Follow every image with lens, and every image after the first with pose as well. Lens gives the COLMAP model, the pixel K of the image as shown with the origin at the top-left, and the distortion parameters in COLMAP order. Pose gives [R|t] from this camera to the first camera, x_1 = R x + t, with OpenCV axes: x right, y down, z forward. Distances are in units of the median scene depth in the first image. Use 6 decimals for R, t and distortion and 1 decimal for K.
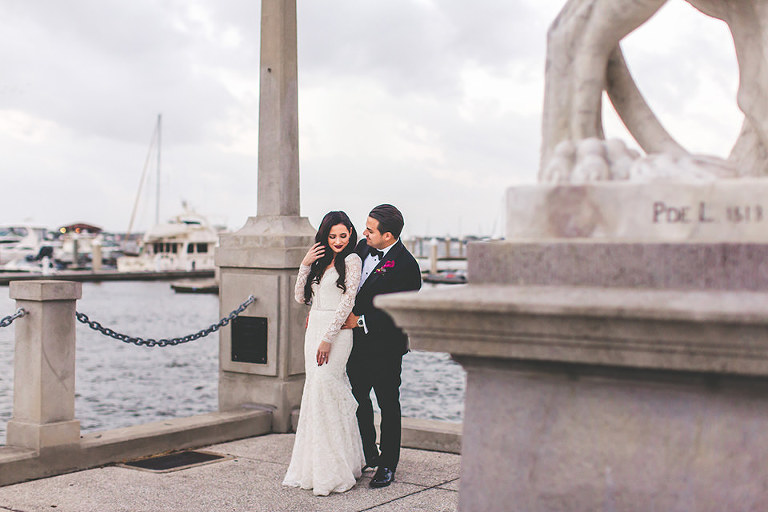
lens RADIAL K [[1115.8, 0, 384.0], [0, 1115.8, 256.0], [0, 0, 1]] dist [0.015093, -0.034133]
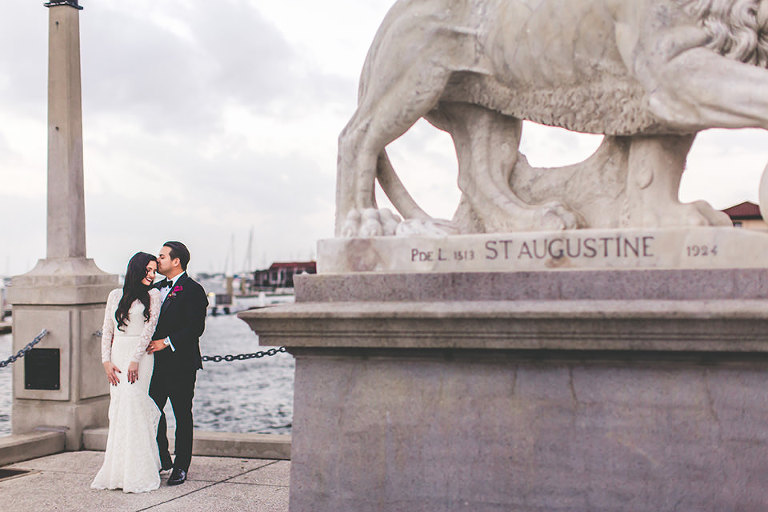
lens RADIAL K [[1115.8, 0, 384.0], [0, 1115.8, 256.0], [0, 0, 1]] dist [0.015093, -0.034133]
pose [[0.970612, -0.013976, 0.240244, -0.170331], [0.021859, 0.999306, -0.030176, 0.009925], [-0.239656, 0.034540, 0.970243, -0.517495]]
